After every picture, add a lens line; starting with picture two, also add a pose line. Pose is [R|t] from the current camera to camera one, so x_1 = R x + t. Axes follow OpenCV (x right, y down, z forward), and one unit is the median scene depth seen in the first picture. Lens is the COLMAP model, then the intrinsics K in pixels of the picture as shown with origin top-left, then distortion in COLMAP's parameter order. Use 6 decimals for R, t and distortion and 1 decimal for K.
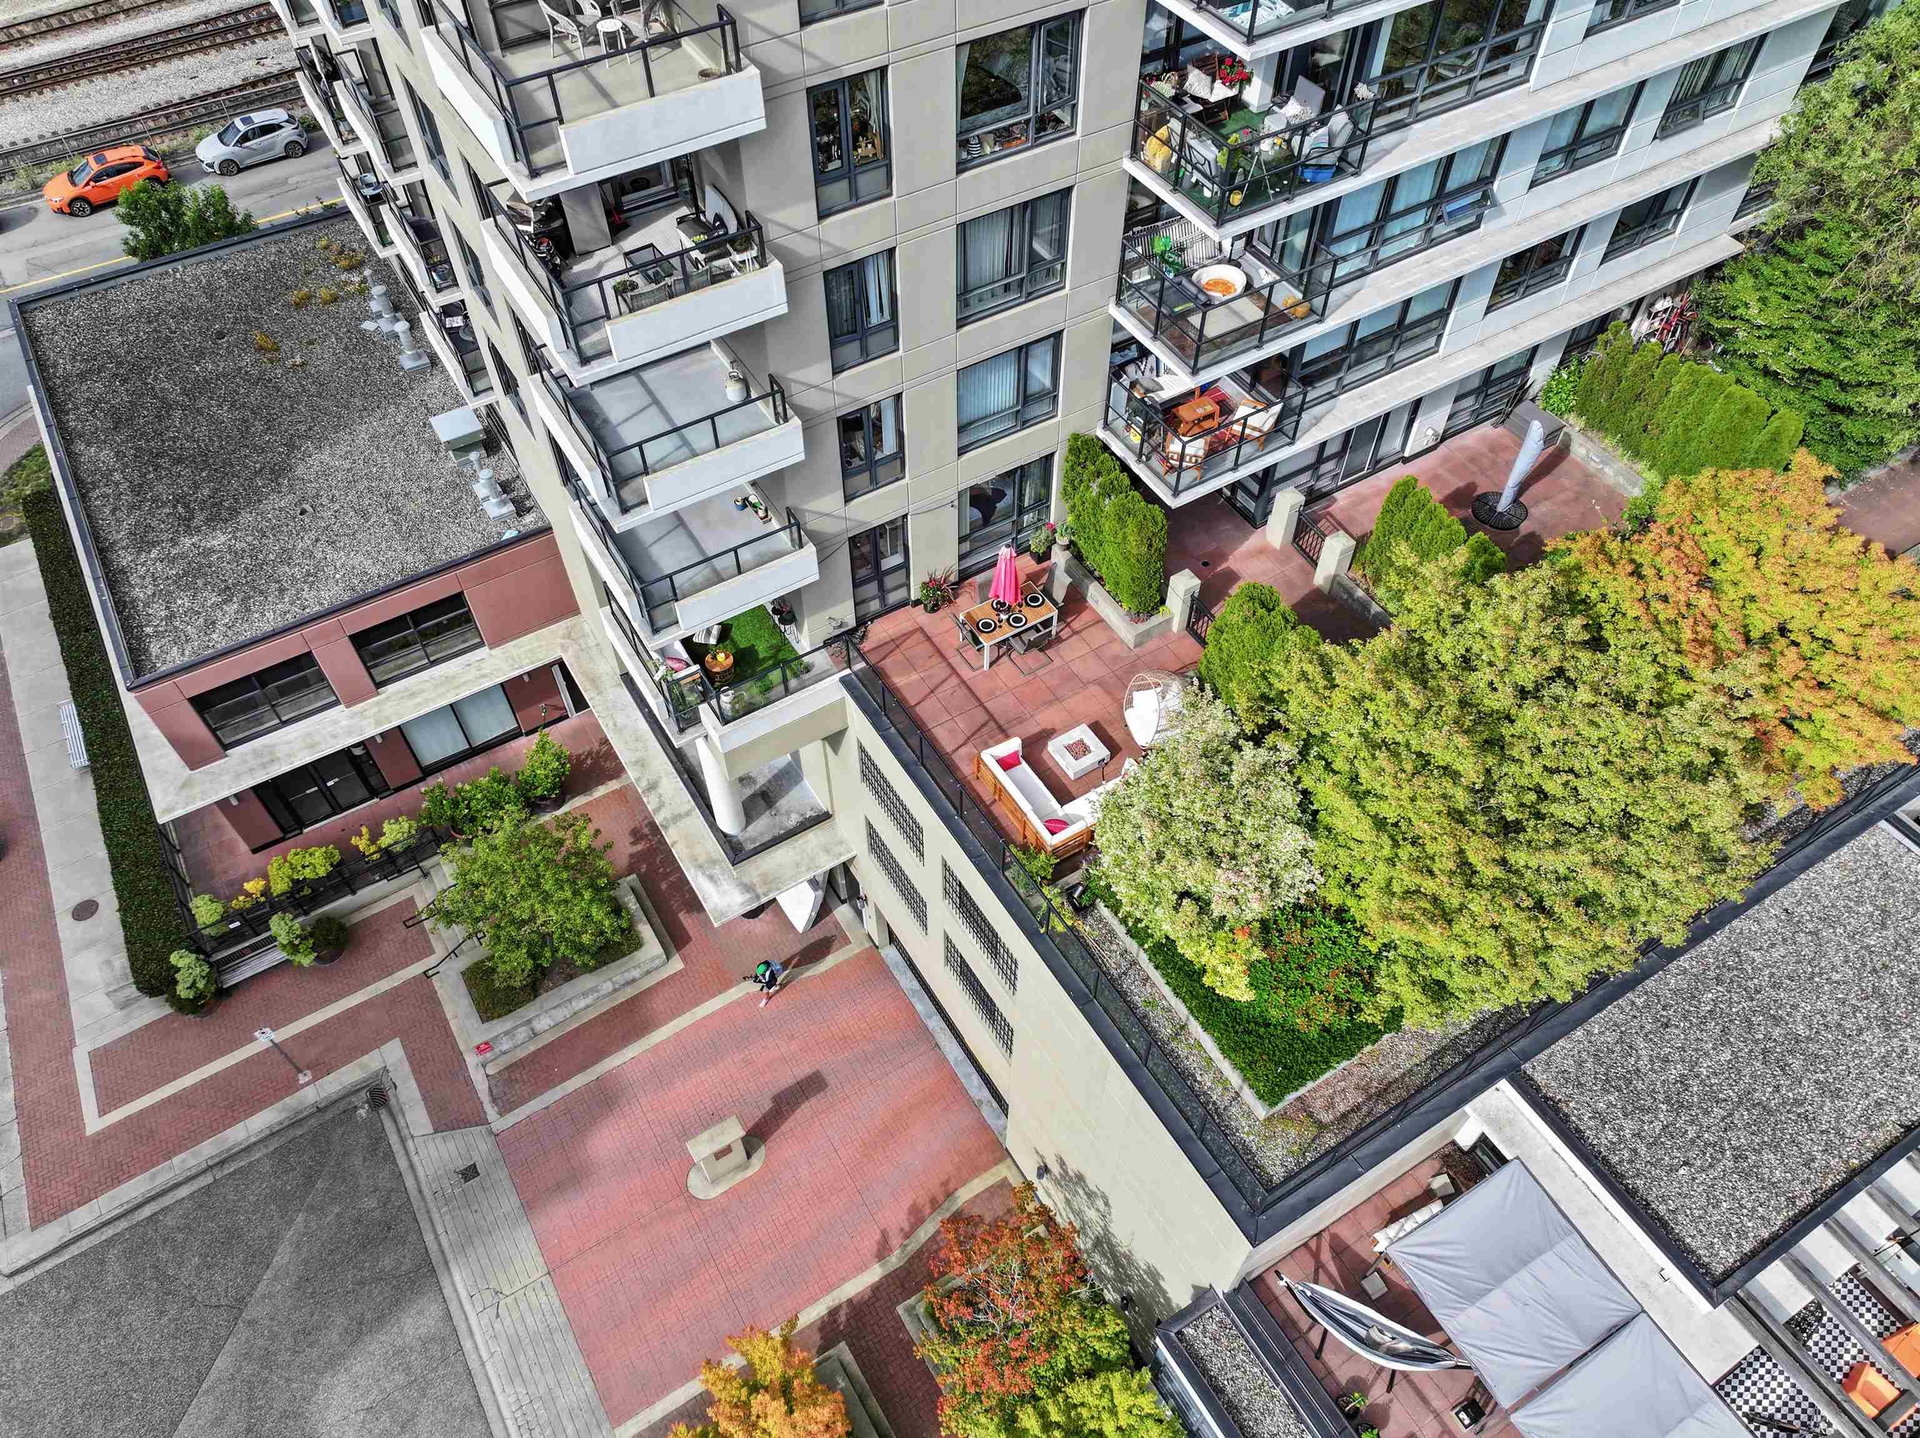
lens RADIAL K [[1355.6, 0, 960.0], [0, 1355.6, 719.0], [0, 0, 1]] dist [0.009729, 0.006565]
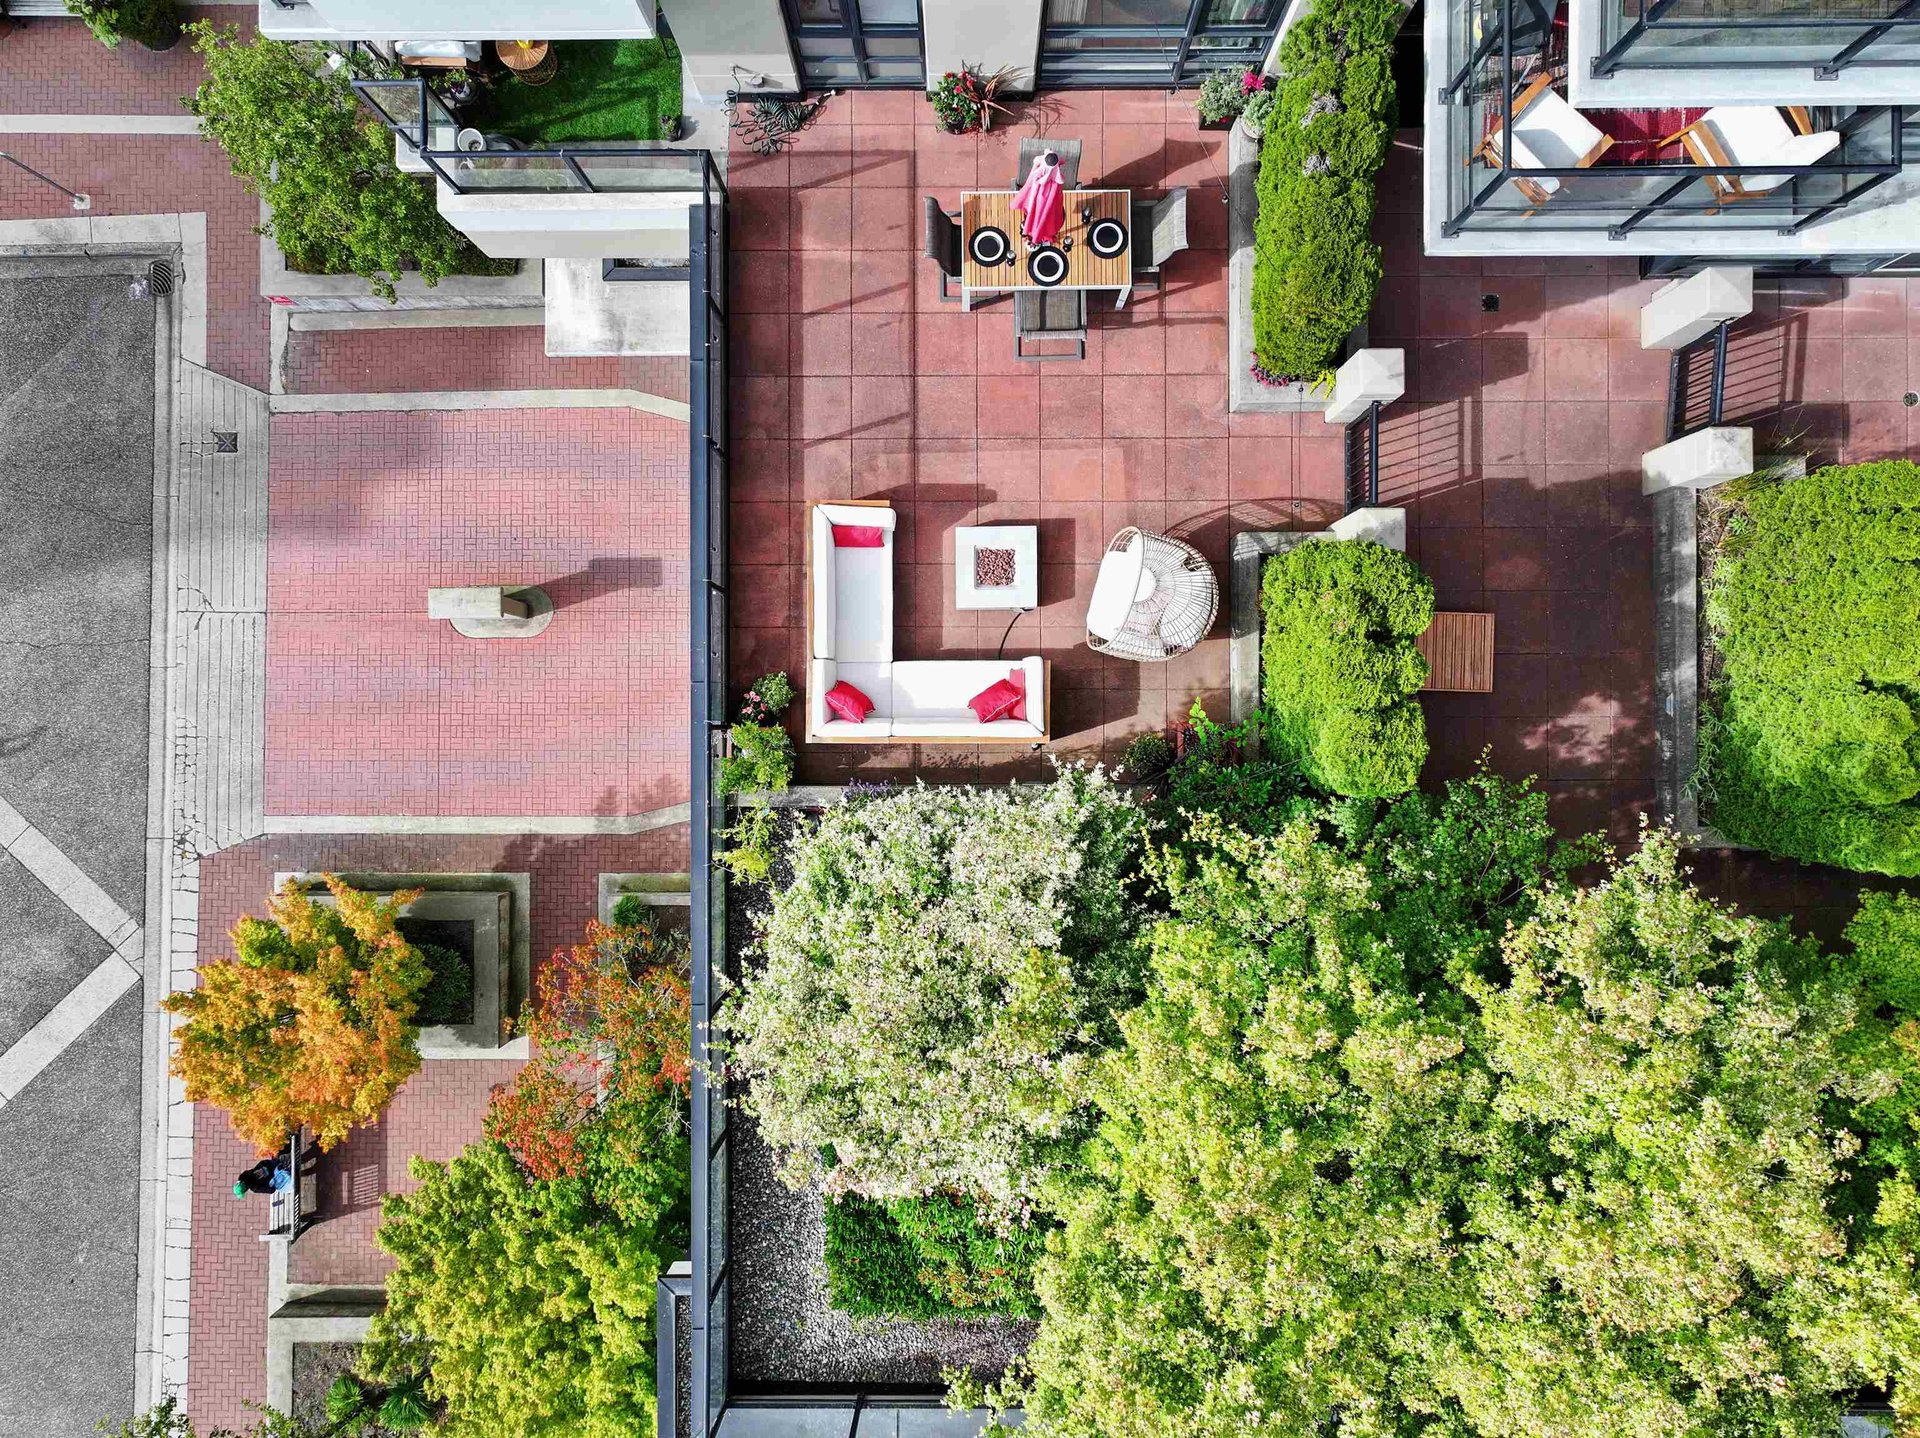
lens RADIAL K [[1355.6, 0, 960.0], [0, 1355.6, 719.0], [0, 0, 1]] dist [0.009729, 0.006565]
pose [[0.851521, 0.524308, -0.003636, 0.099710], [-0.405693, 0.663242, 0.628906, -0.254344], [0.332152, -0.534052, 0.777473, 0.480850]]
